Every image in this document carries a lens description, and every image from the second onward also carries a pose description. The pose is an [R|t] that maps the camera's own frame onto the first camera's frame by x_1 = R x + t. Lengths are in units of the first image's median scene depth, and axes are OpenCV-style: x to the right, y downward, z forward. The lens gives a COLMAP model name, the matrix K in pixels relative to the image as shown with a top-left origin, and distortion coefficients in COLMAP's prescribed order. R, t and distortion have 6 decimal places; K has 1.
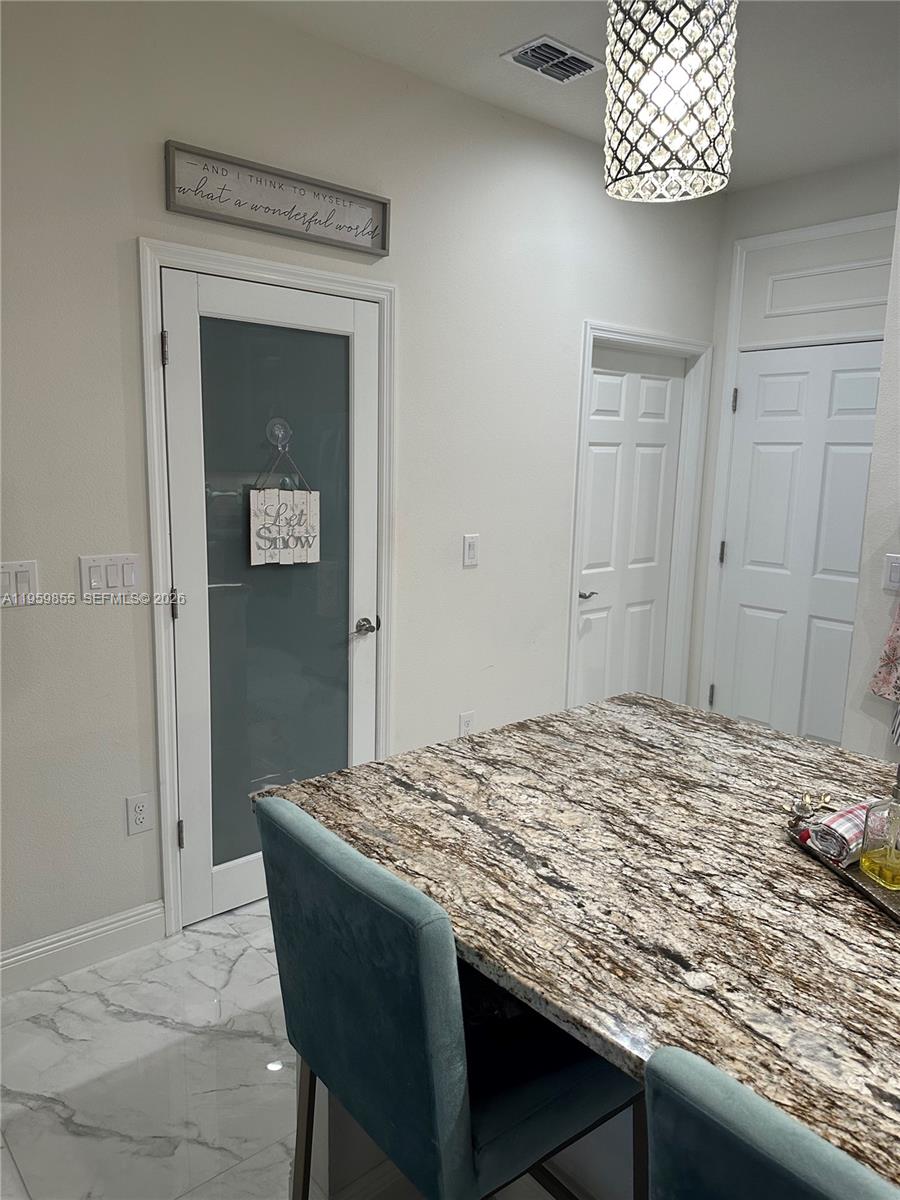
lens RADIAL K [[842.2, 0, 450.0], [0, 842.2, 600.0], [0, 0, 1]] dist [0.137658, -0.213476]
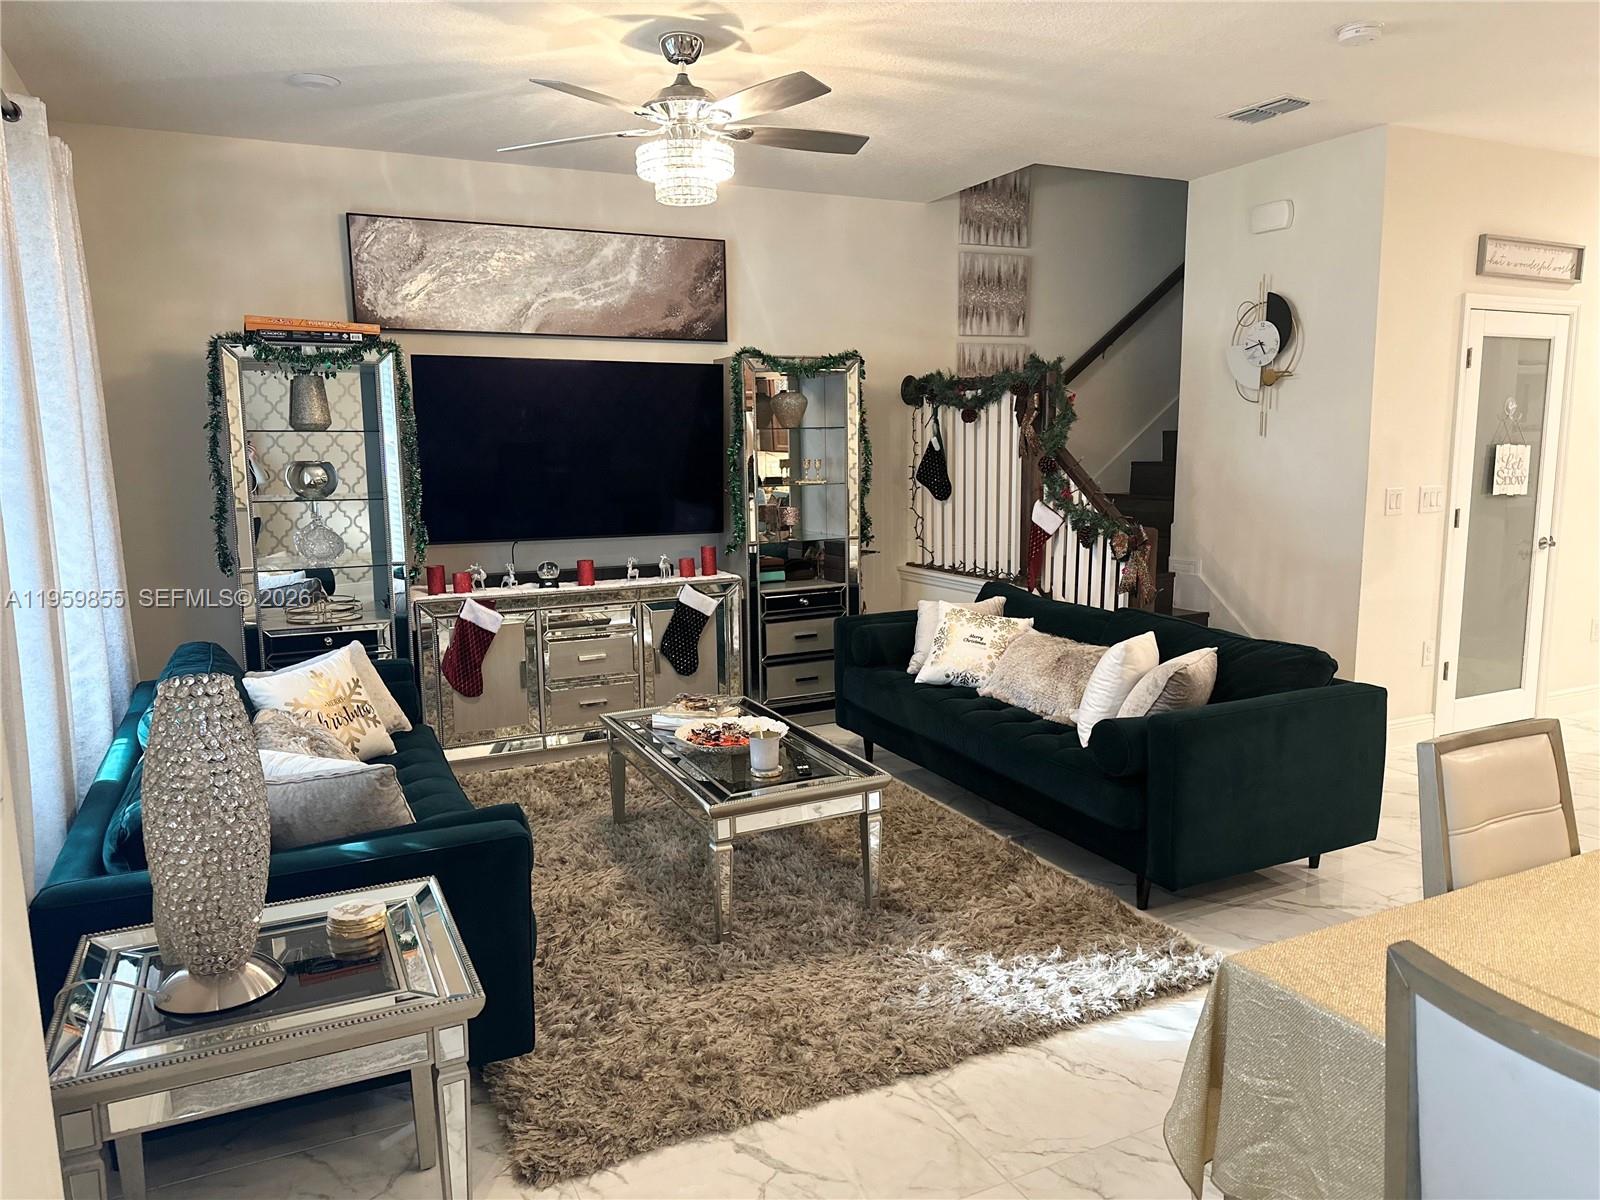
lens RADIAL K [[1123.0, 0, 800.0], [0, 1123.0, 600.0], [0, 0, 1]] dist [0.137658, -0.213476]
pose [[0.965267, -0.000426, -0.261263, -0.847560], [-0.008786, 0.999380, -0.034087, 0.212564], [0.261116, 0.035199, 0.964665, -1.195410]]
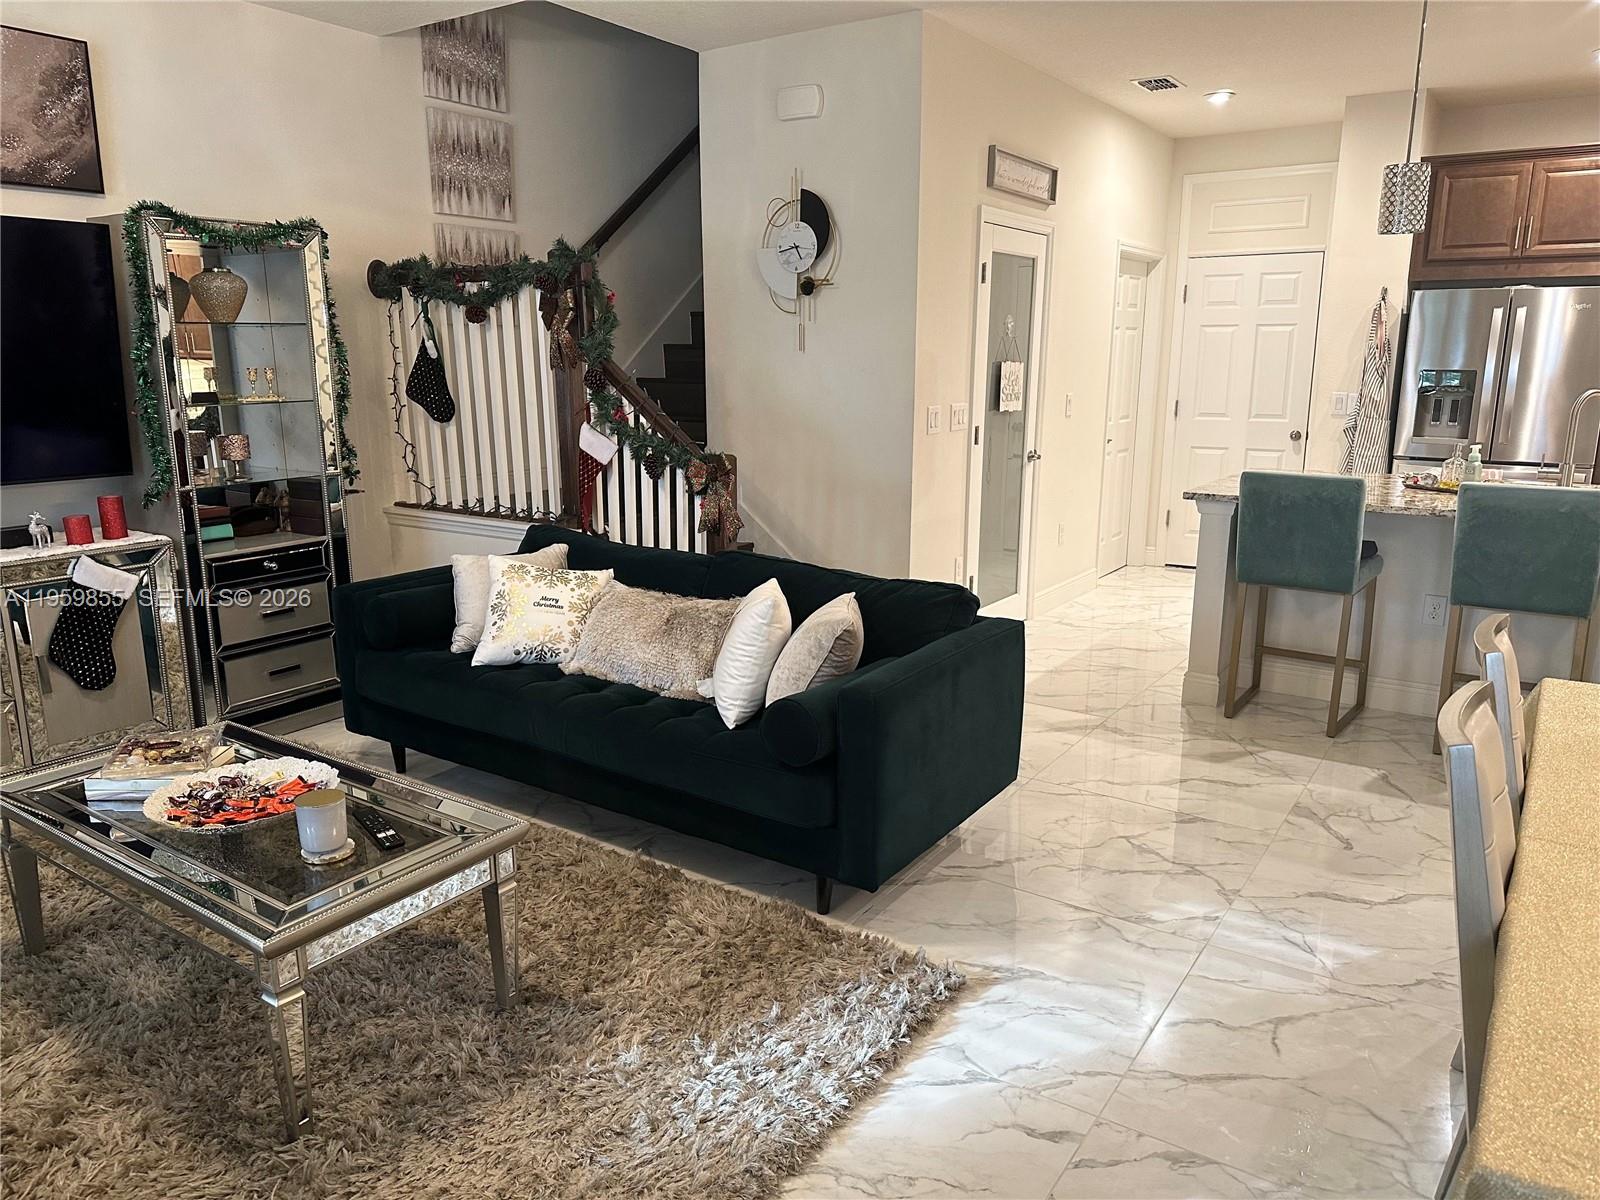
lens RADIAL K [[1120.1, 0, 800.0], [0, 1120.1, 600.0], [0, 0, 1]] dist [0.060868, -0.075872]
pose [[0.964626, -0.080268, 0.251106, -1.077093], [0.068664, 0.996142, 0.054651, 0.157984], [-0.254524, -0.035475, 0.966416, -0.852777]]
